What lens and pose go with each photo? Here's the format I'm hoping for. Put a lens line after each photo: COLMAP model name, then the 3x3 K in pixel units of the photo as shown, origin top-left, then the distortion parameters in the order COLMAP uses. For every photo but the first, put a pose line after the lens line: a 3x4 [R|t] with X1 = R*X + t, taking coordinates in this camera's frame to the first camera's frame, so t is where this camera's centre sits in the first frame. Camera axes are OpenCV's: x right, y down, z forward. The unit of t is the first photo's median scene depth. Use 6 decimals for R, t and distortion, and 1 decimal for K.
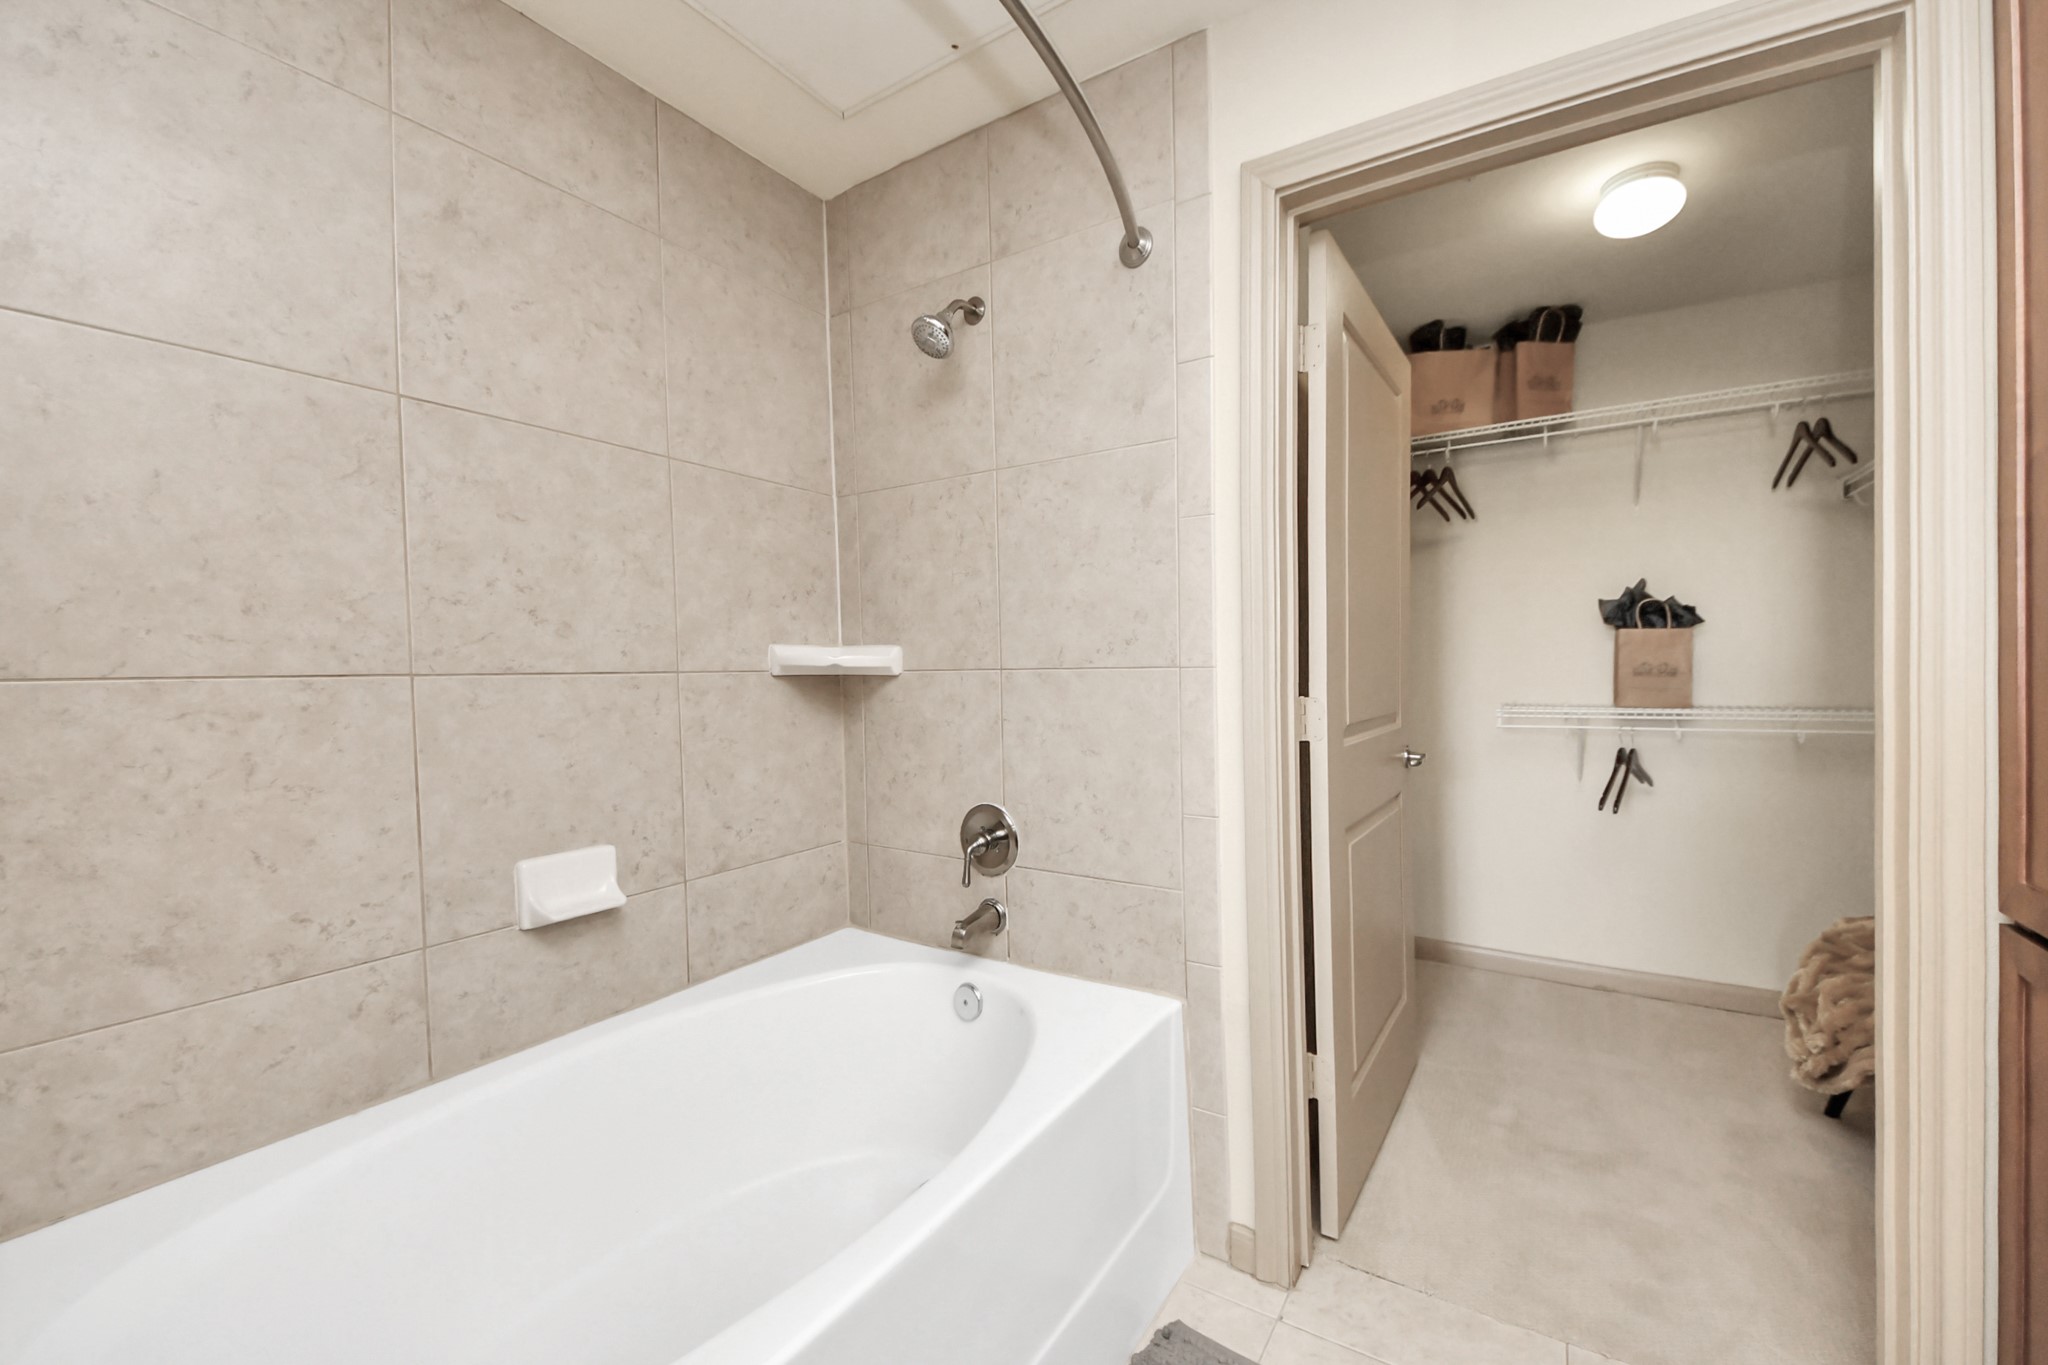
lens RADIAL K [[829.0, 0, 1096.1], [0, 829.0, 684.2], [0, 0, 1]] dist [0.024639, -0.000487]
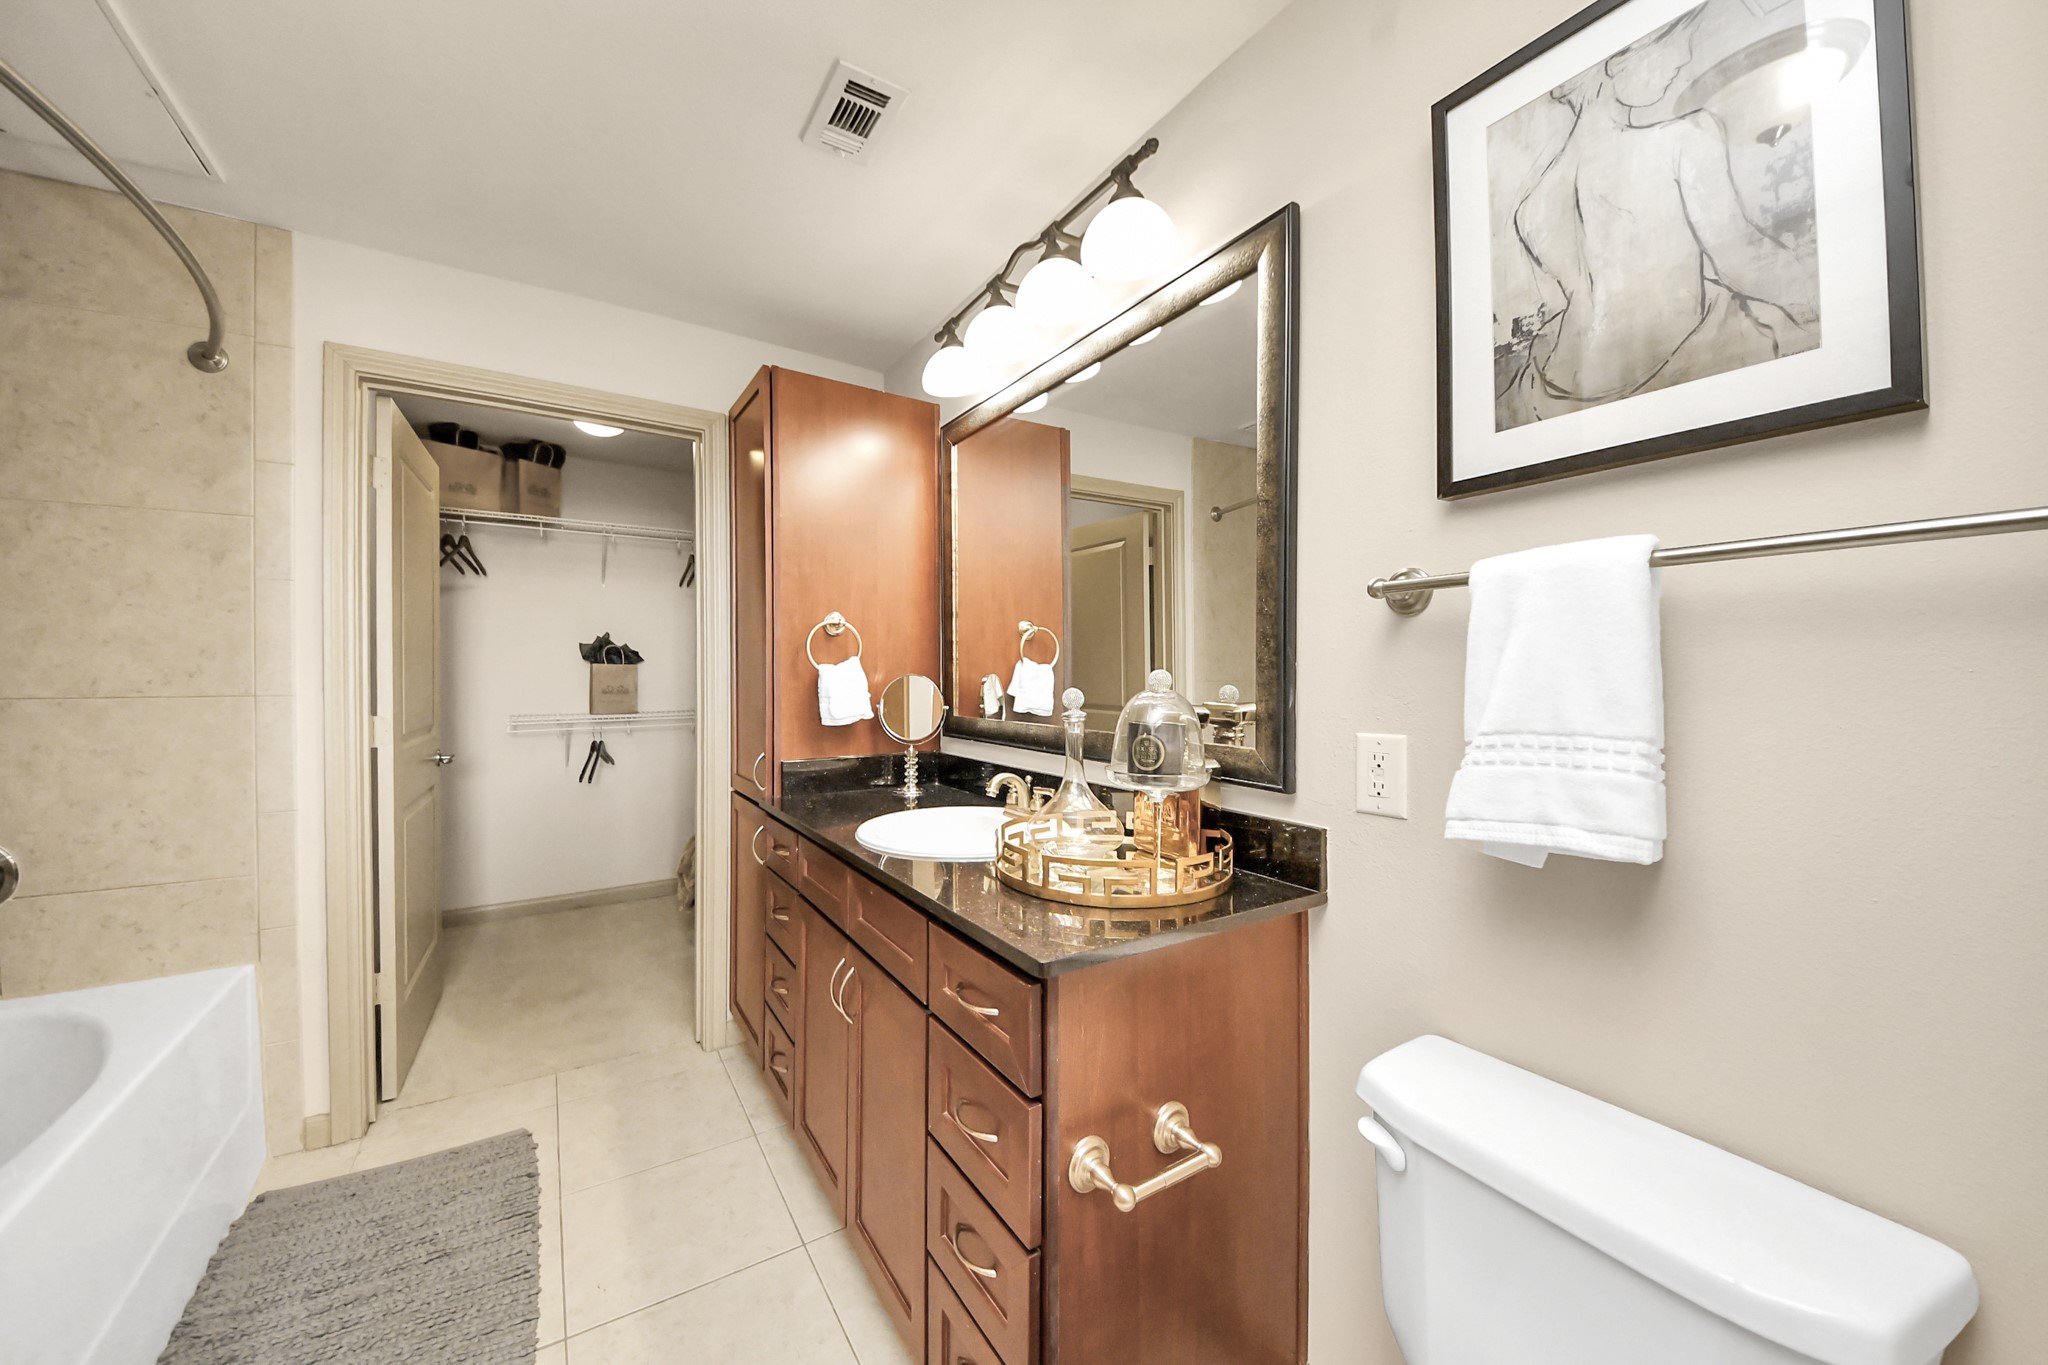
lens RADIAL K [[717.2, 0, 997.2], [0, 717.2, 687.8], [0, 0, 1]] dist [0.022974, -0.016301]
pose [[0.484708, -0.004459, 0.874665, -0.295239], [0.014710, 0.999887, -0.003054, -0.012110], [-0.874552, 0.014347, 0.484719, -0.492608]]
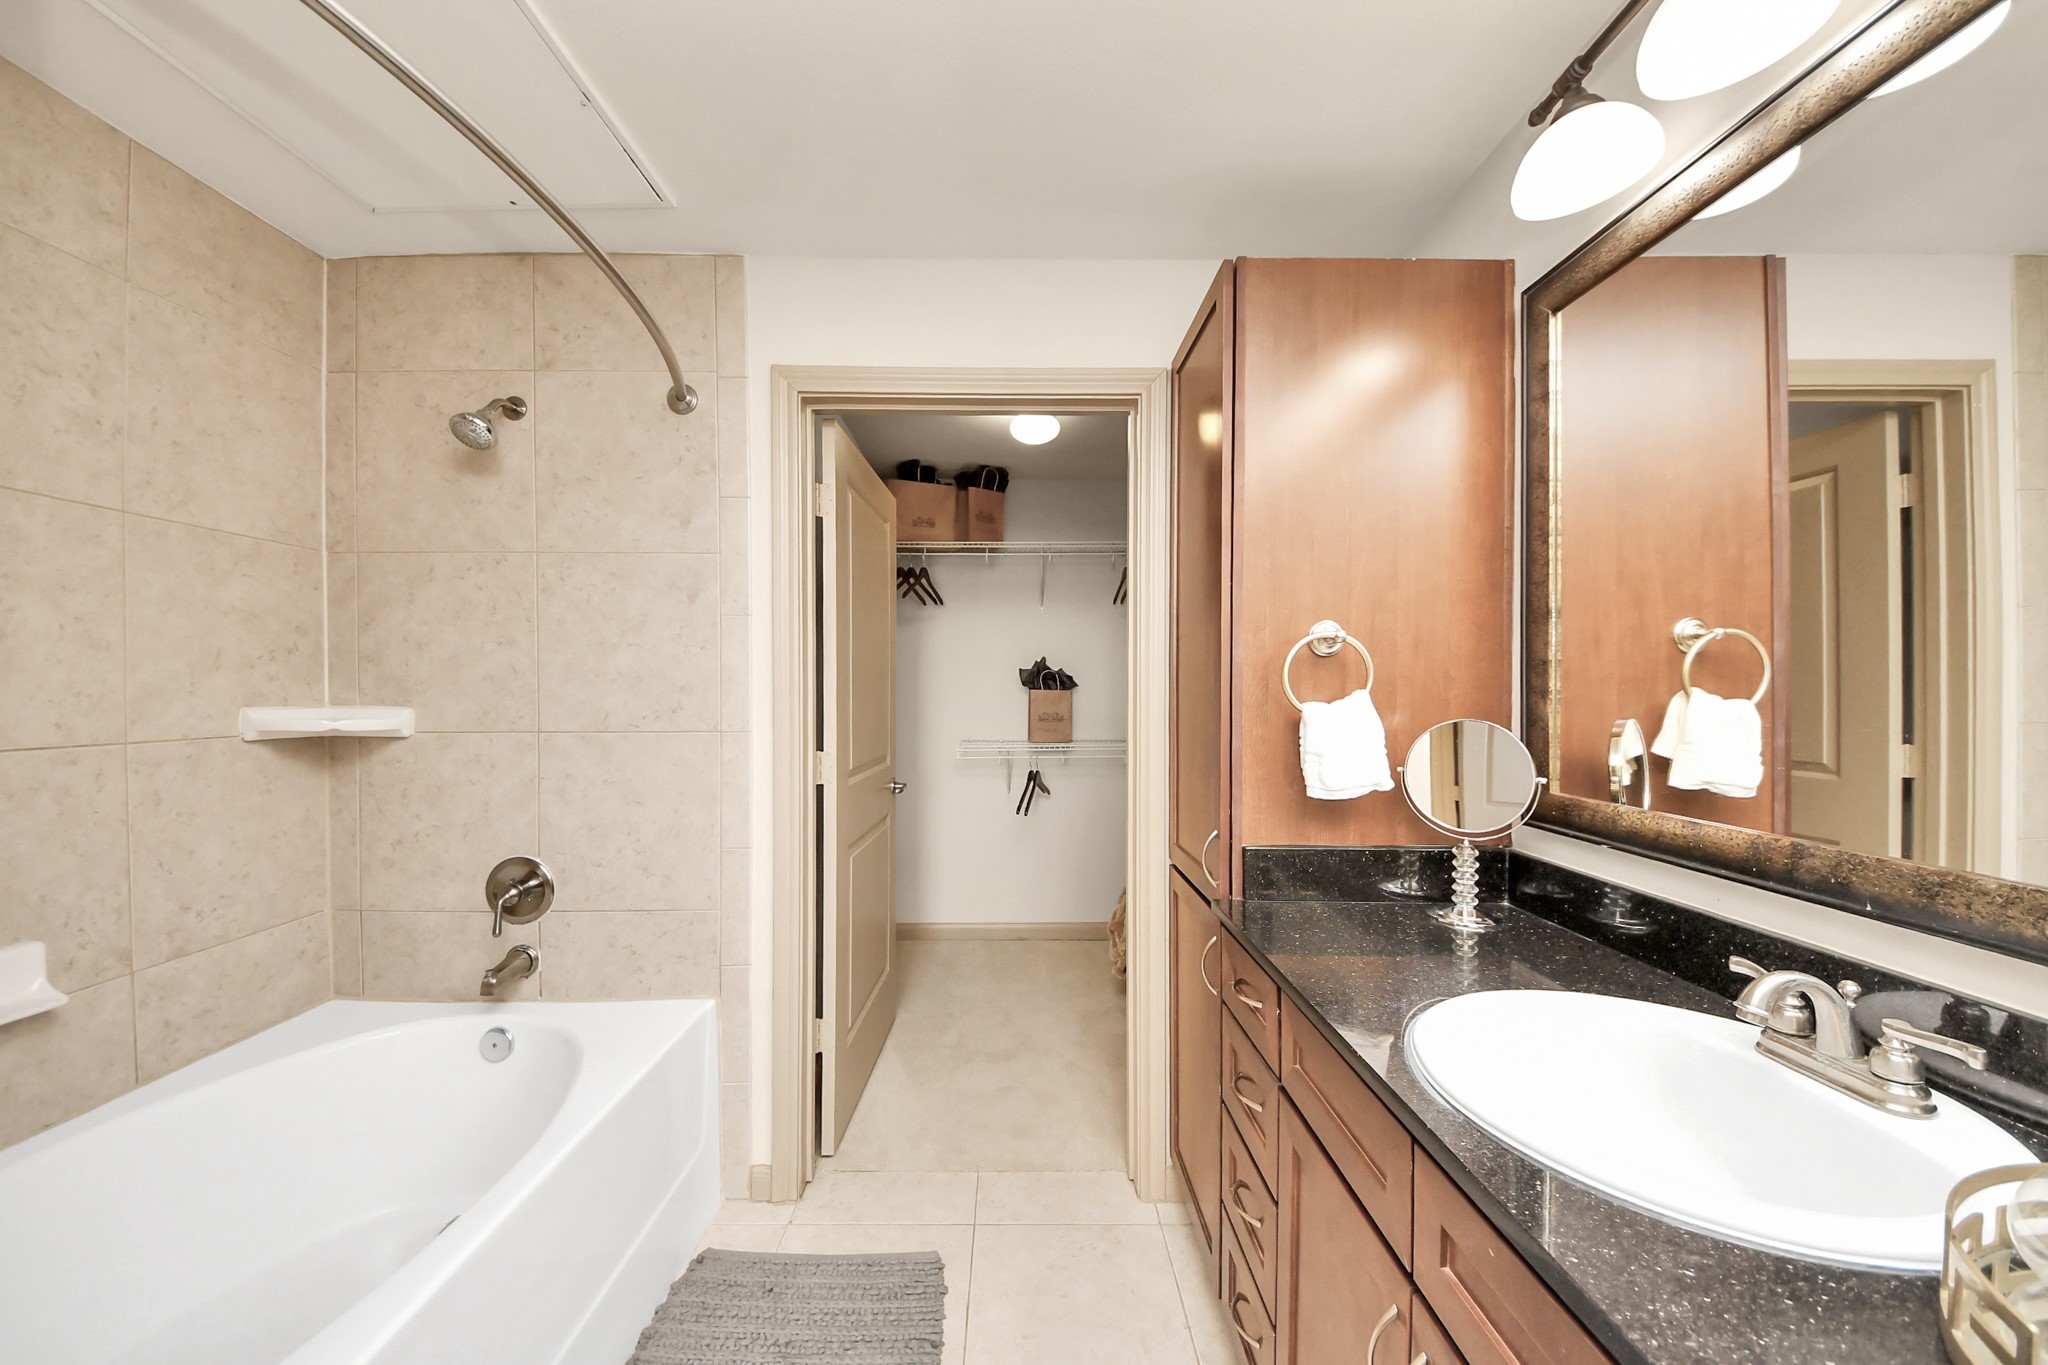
lens RADIAL K [[736.5, 0, 1027.8], [0, 736.5, 692.7], [0, 0, 1]] dist [0.057511, -0.031272]
pose [[0.863944, 0.010497, 0.503478, -0.062091], [0.002549, 0.999679, -0.025217, -0.048128], [-0.503581, 0.023069, 0.863640, -0.209406]]
